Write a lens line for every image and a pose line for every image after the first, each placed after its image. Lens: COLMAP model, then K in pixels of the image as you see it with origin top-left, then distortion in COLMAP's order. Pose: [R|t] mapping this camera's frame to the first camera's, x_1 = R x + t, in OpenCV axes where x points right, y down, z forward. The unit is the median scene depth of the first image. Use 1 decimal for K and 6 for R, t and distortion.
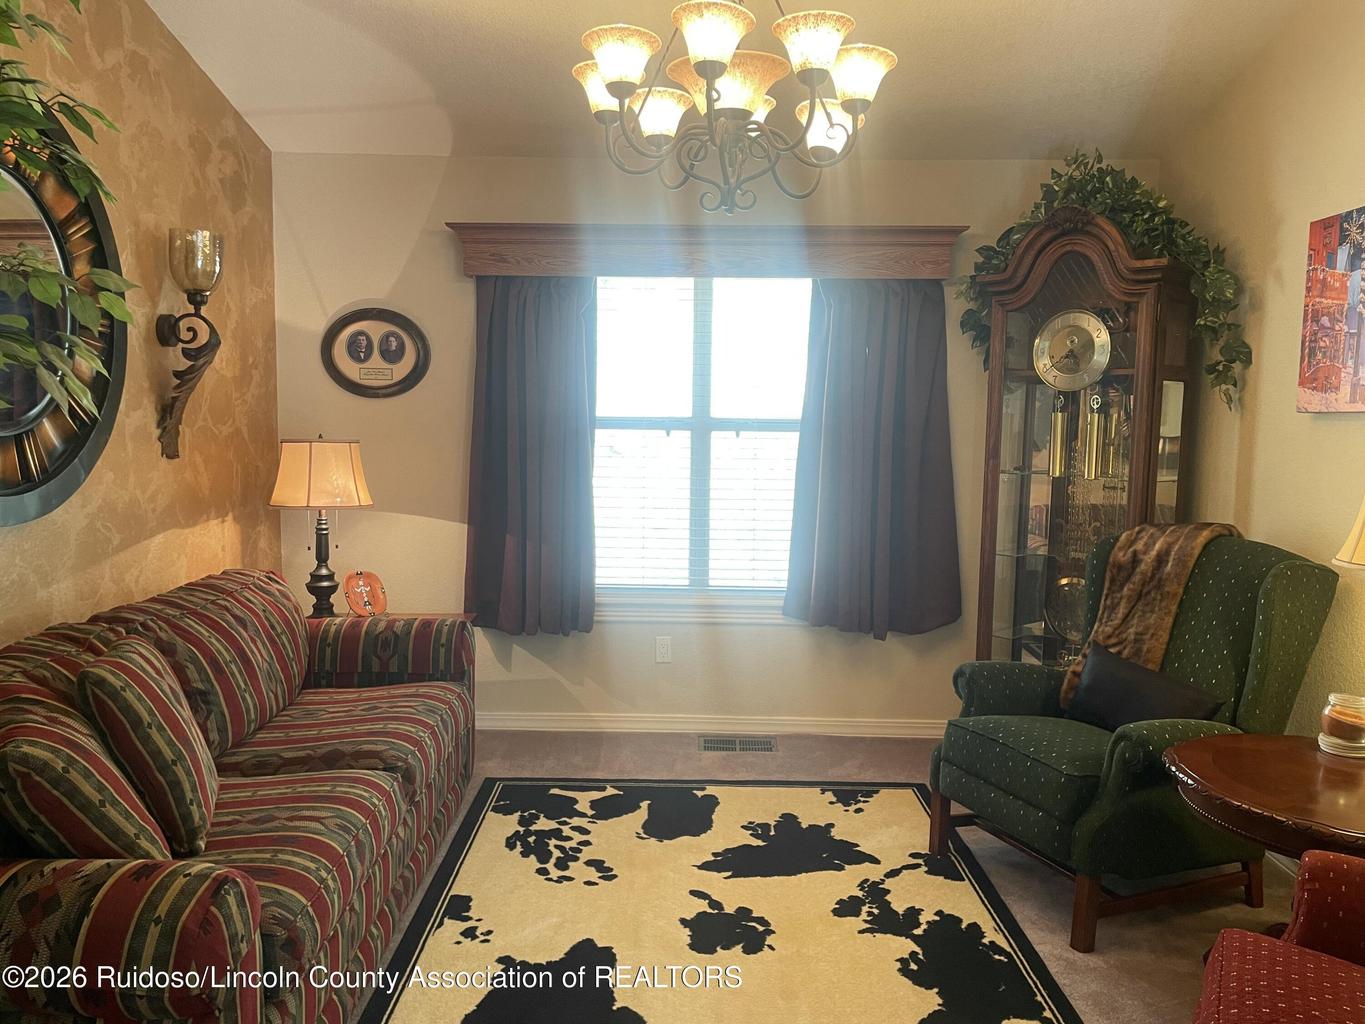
lens RADIAL K [[1031.8, 0, 684.6], [0, 1031.8, 509.4], [0, 0, 1]] dist [0.087972, -0.113322]
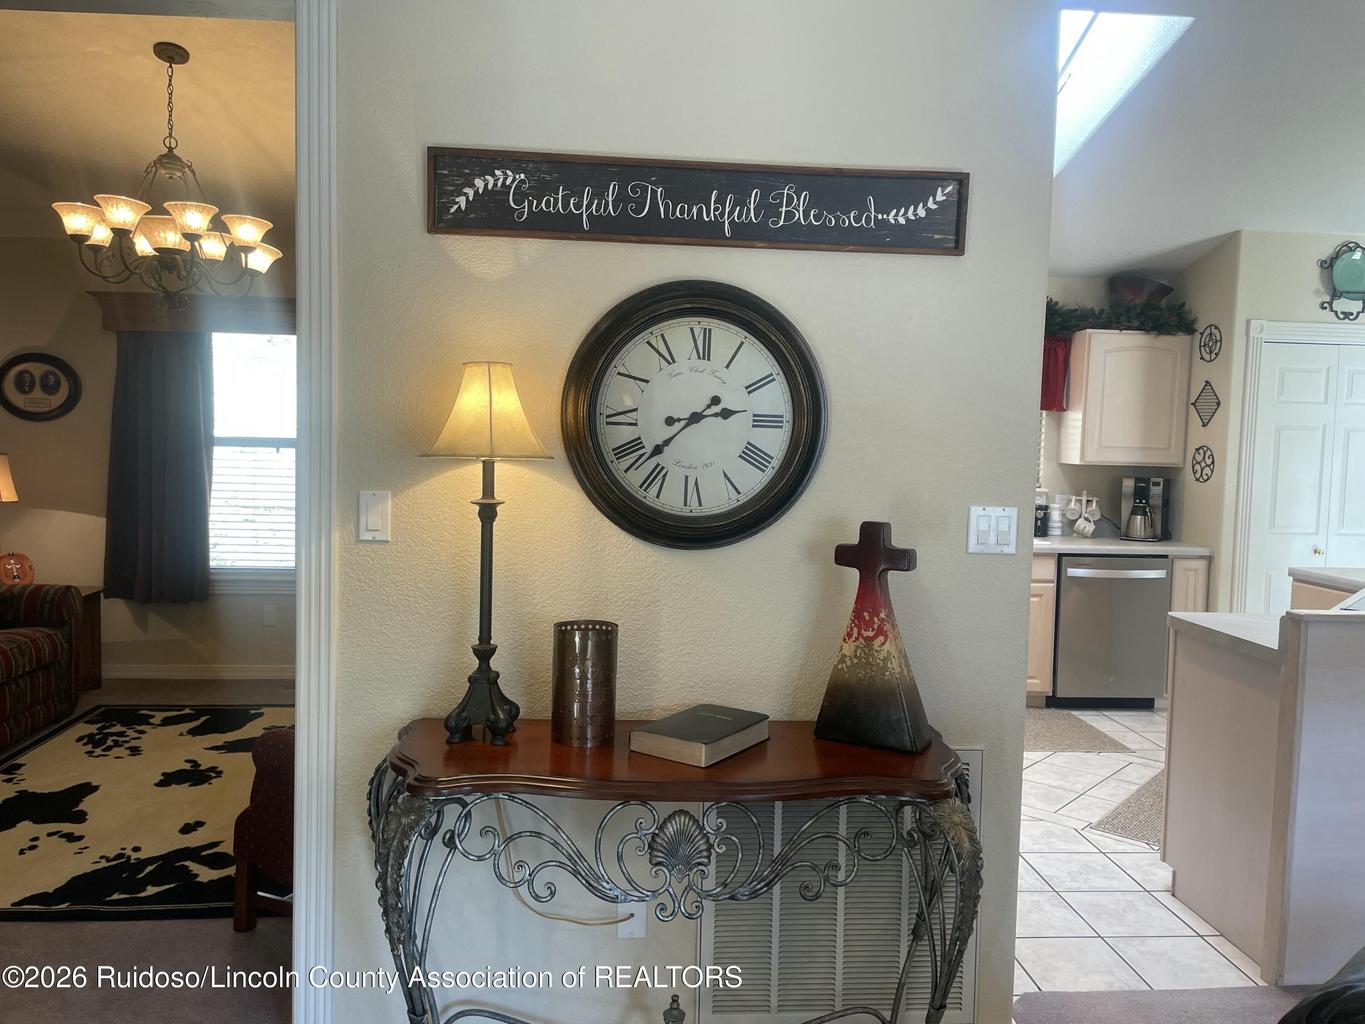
lens RADIAL K [[1031.8, 0, 683.9], [0, 1031.8, 500.4], [0, 0, 1]] dist [0.087972, -0.113322]
pose [[0.996298, 0.004598, 0.085849, 0.494693], [-0.001881, 0.999496, -0.031702, 0.039765], [-0.085951, 0.031423, 0.995804, -0.466467]]
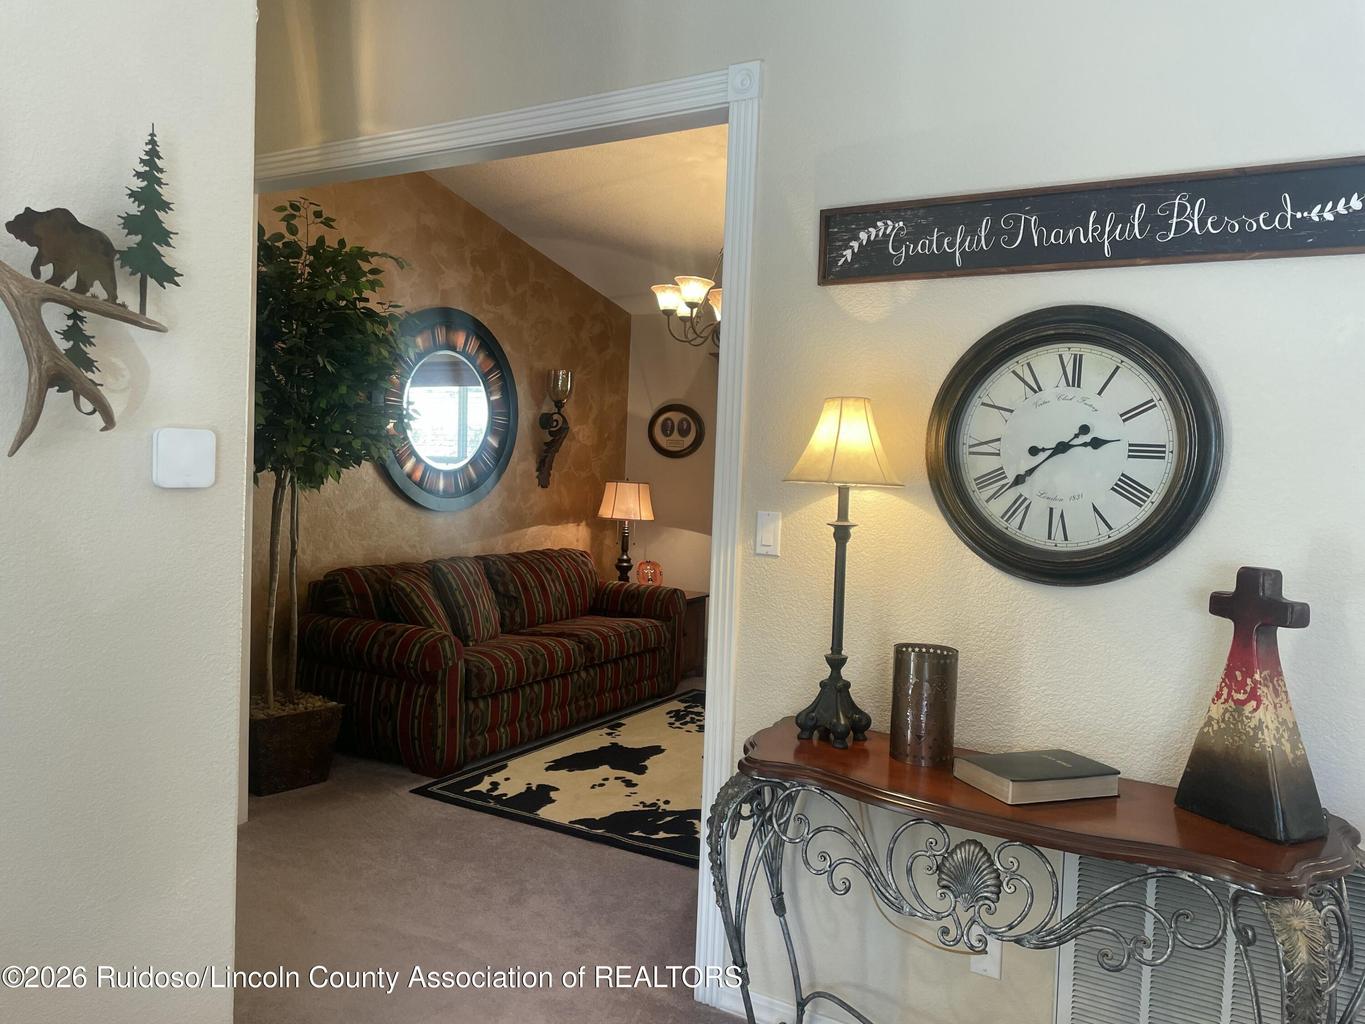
lens RADIAL K [[1031.8, 0, 687.6], [0, 1031.8, 504.1], [0, 0, 1]] dist [0.087972, -0.113322]
pose [[0.858628, 0.040186, -0.511021, 0.692411], [-0.073462, 0.996278, -0.045085, 0.046339], [0.507307, 0.076252, 0.858385, -0.474514]]
